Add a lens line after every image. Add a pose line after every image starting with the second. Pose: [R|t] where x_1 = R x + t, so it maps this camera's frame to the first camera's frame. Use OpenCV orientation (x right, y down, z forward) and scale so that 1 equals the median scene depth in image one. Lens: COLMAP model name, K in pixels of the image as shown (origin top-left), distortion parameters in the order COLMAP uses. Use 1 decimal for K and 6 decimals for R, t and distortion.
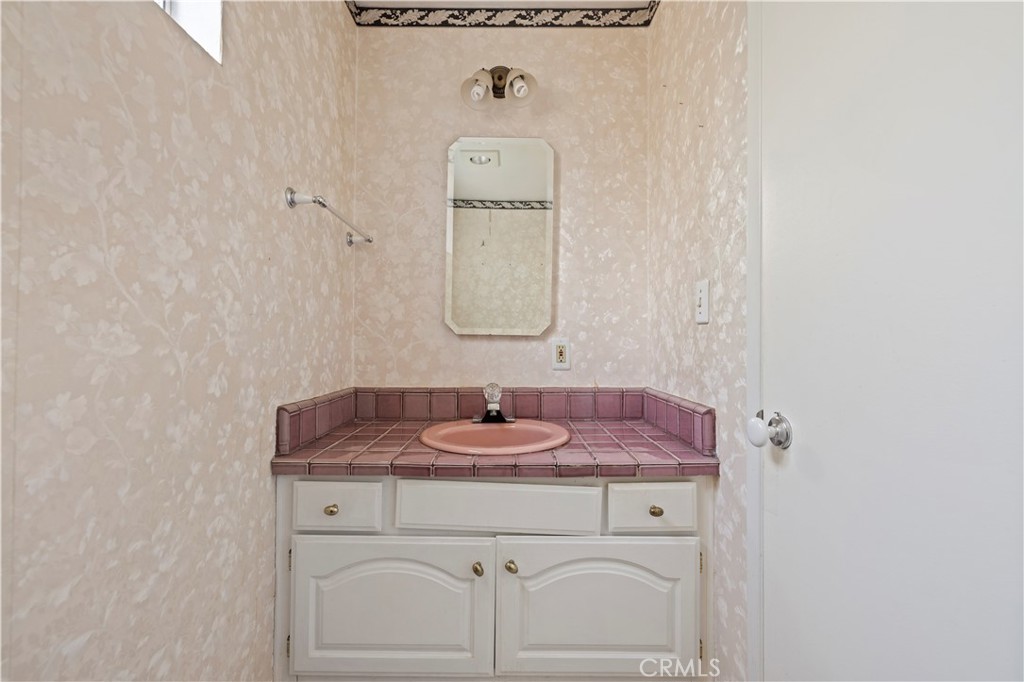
lens RADIAL K [[439.0, 0, 506.2], [0, 439.0, 341.9], [0, 0, 1]] dist [0.000240, 0.000061]
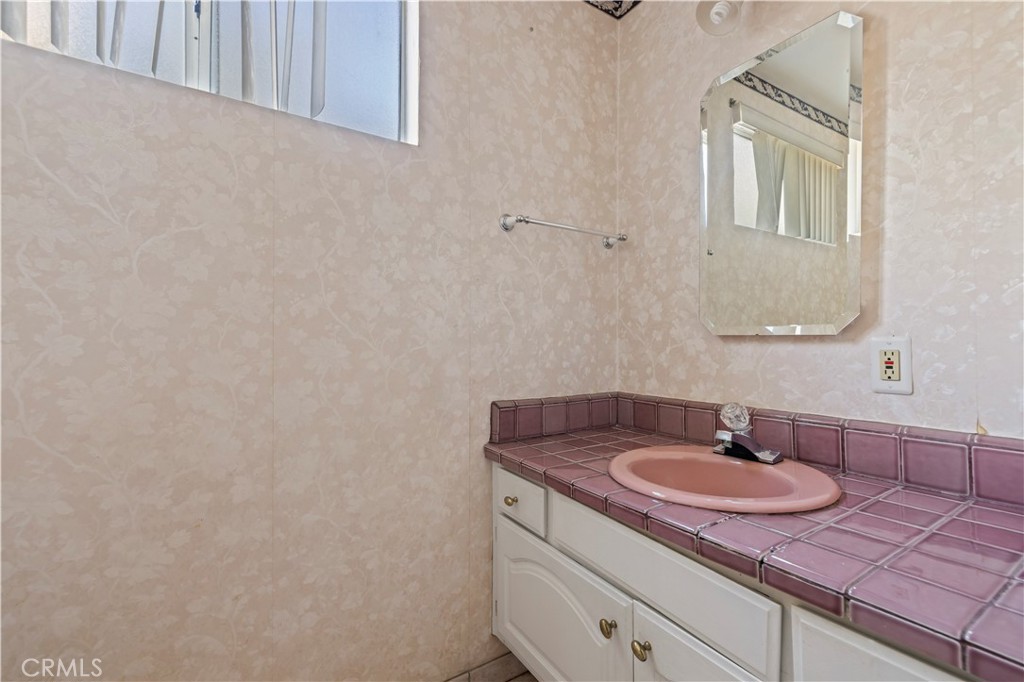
lens RADIAL K [[439.0, 0, 506.2], [0, 439.0, 341.9], [0, 0, 1]] dist [0.000240, 0.000061]
pose [[0.524002, -0.009704, -0.851662, 0.519053], [0.010462, 0.999933, -0.004956, -0.008160], [0.851653, -0.006313, 0.524068, 0.408980]]
